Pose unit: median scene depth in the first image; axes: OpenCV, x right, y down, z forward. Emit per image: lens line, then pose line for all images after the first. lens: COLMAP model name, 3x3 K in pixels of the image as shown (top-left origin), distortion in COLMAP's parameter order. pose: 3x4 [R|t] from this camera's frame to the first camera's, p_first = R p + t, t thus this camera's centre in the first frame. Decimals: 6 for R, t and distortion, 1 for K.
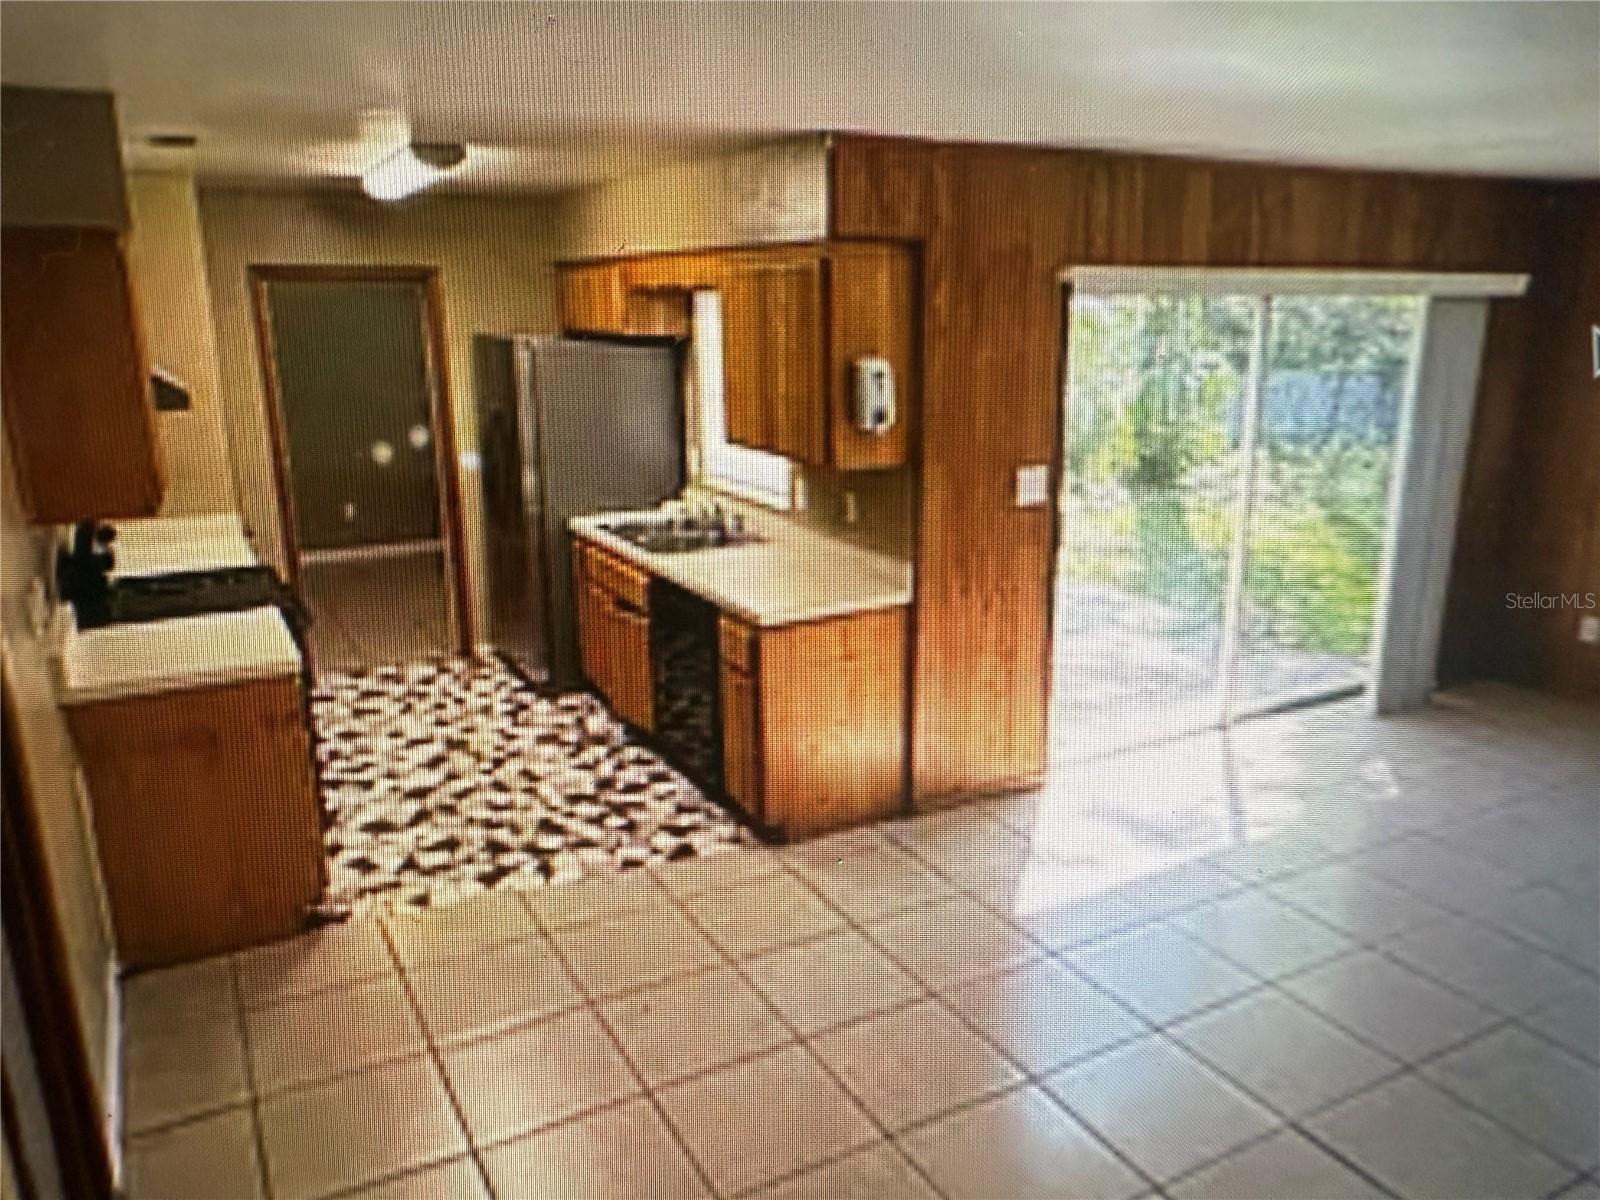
lens RADIAL K [[1144.5, 0, 798.1], [0, 1144.5, 601.6], [0, 0, 1]] dist [-0.003885, -0.000255]
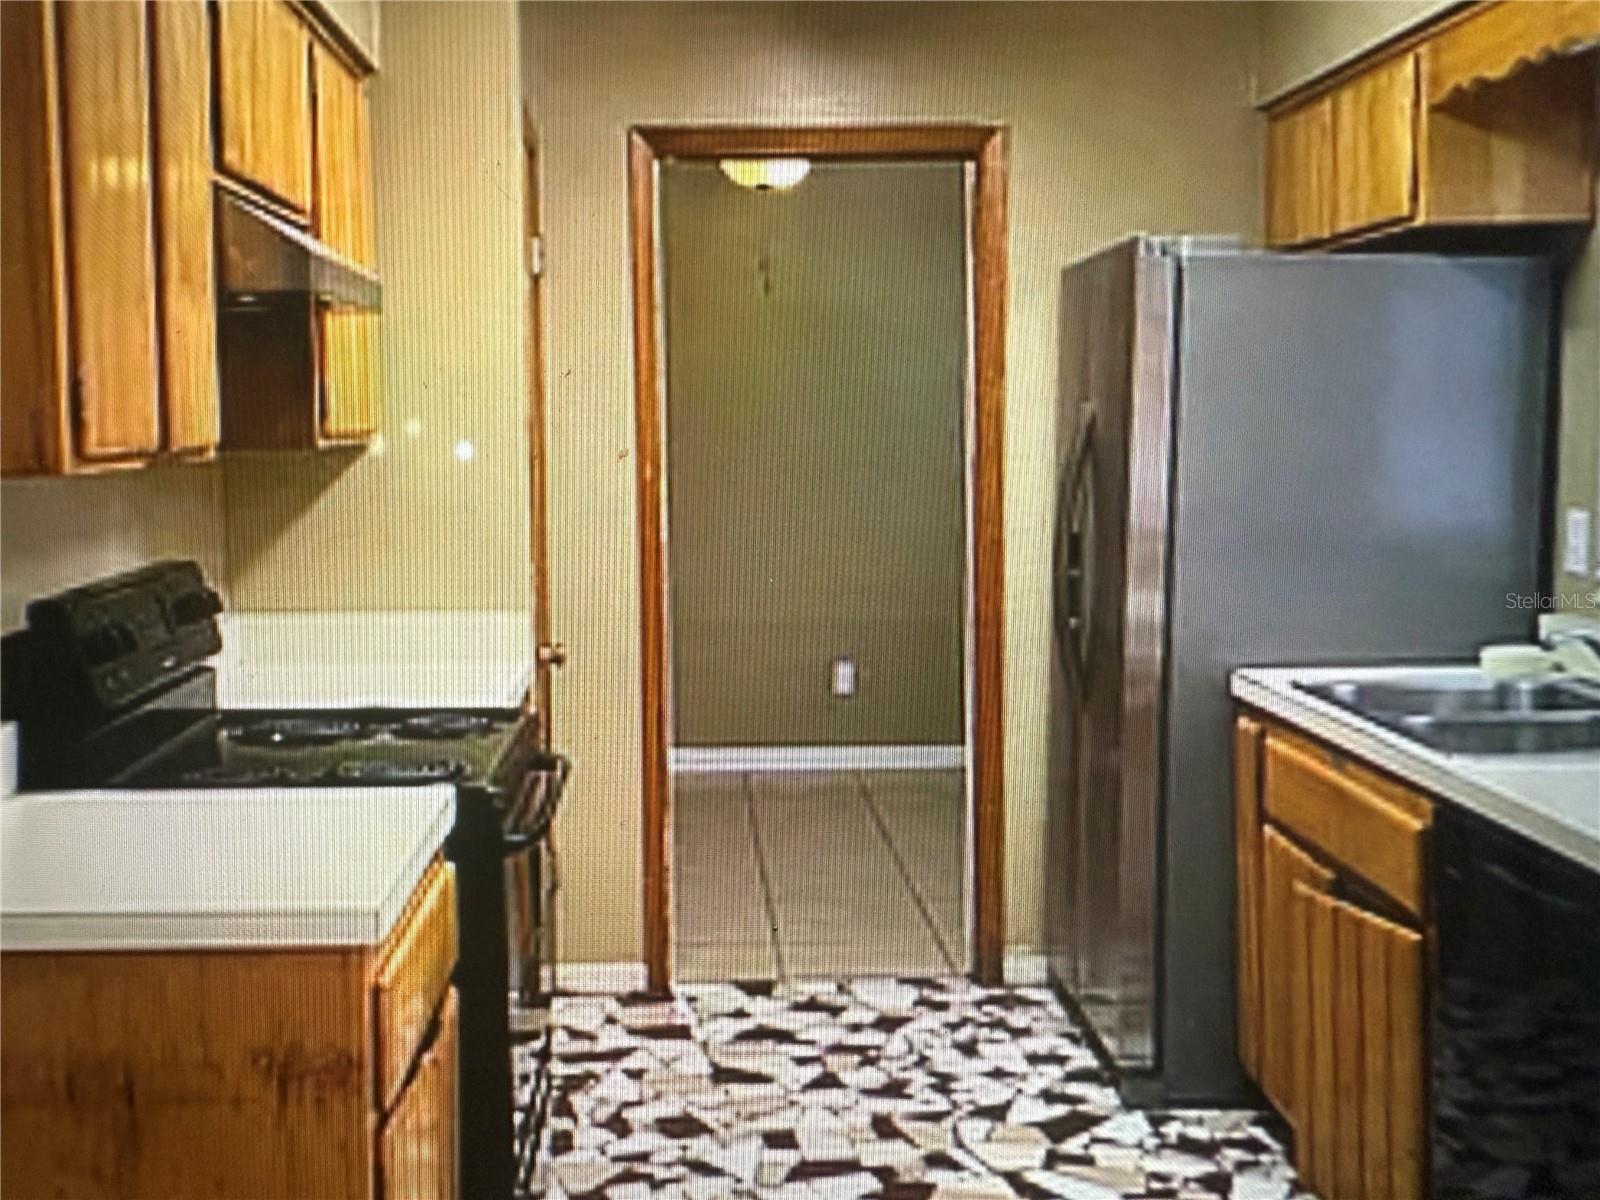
lens RADIAL K [[2015.7, 0, 798.0], [0, 2015.7, 604.3], [0, 0, 1]] dist [0.160758, 0.000000]
pose [[0.902527, 0.044827, -0.428294, -0.029457], [-0.110791, 0.985259, -0.130344, 0.017150], [0.416138, 0.165090, 0.894189, 0.275567]]
